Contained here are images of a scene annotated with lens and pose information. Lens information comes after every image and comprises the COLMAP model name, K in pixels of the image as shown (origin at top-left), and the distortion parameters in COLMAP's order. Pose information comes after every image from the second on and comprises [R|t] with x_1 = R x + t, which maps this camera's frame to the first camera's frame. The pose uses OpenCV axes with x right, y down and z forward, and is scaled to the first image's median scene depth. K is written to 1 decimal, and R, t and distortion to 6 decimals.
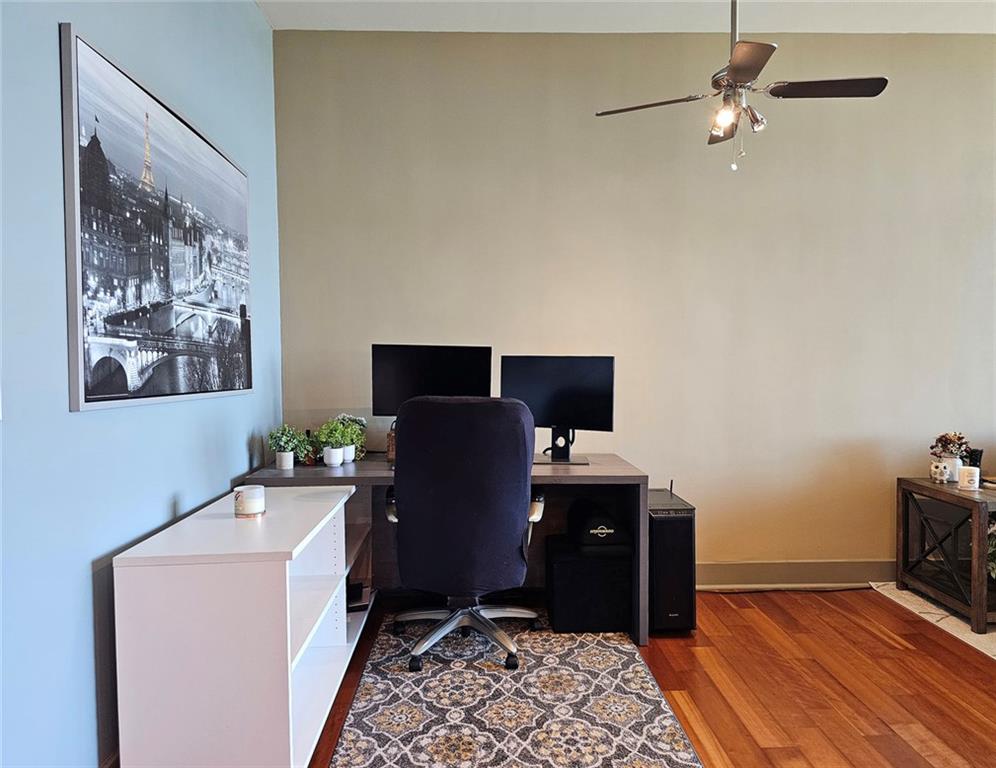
lens RADIAL K [[699.6, 0, 498.0], [0, 699.6, 384.0], [0, 0, 1]] dist [0.029117, -0.000634]
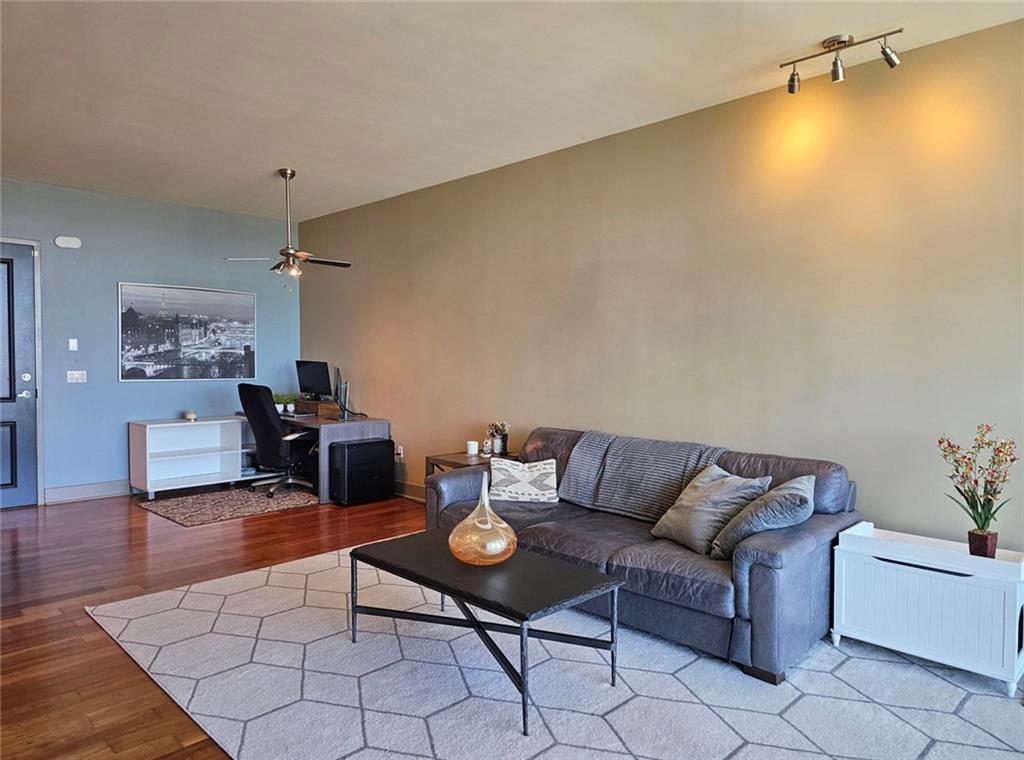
lens RADIAL K [[673.2, 0, 512.0], [0, 673.2, 380.0], [0, 0, 1]] dist [0.026669, -0.000977]
pose [[0.677753, 0.035987, -0.734408, 2.690919], [-0.031775, 0.999302, 0.019644, -0.082914], [0.734603, 0.010022, 0.678424, 0.041147]]
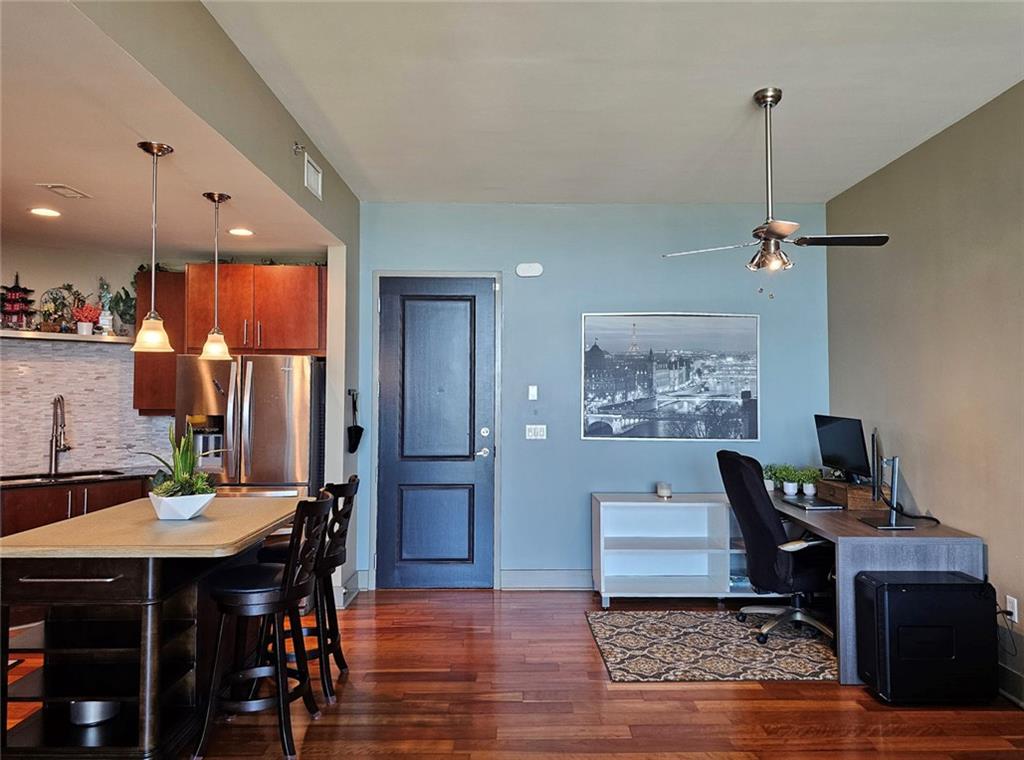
lens RADIAL K [[713.8, 0, 545.5], [0, 713.8, 362.8], [0, 0, 1]] dist [0.077782, -0.089263]
pose [[-0.010697, -0.040004, -0.999142, 1.839938], [-0.033623, 0.998649, -0.039624, -0.121005], [0.999377, 0.033170, -0.012028, 0.652728]]
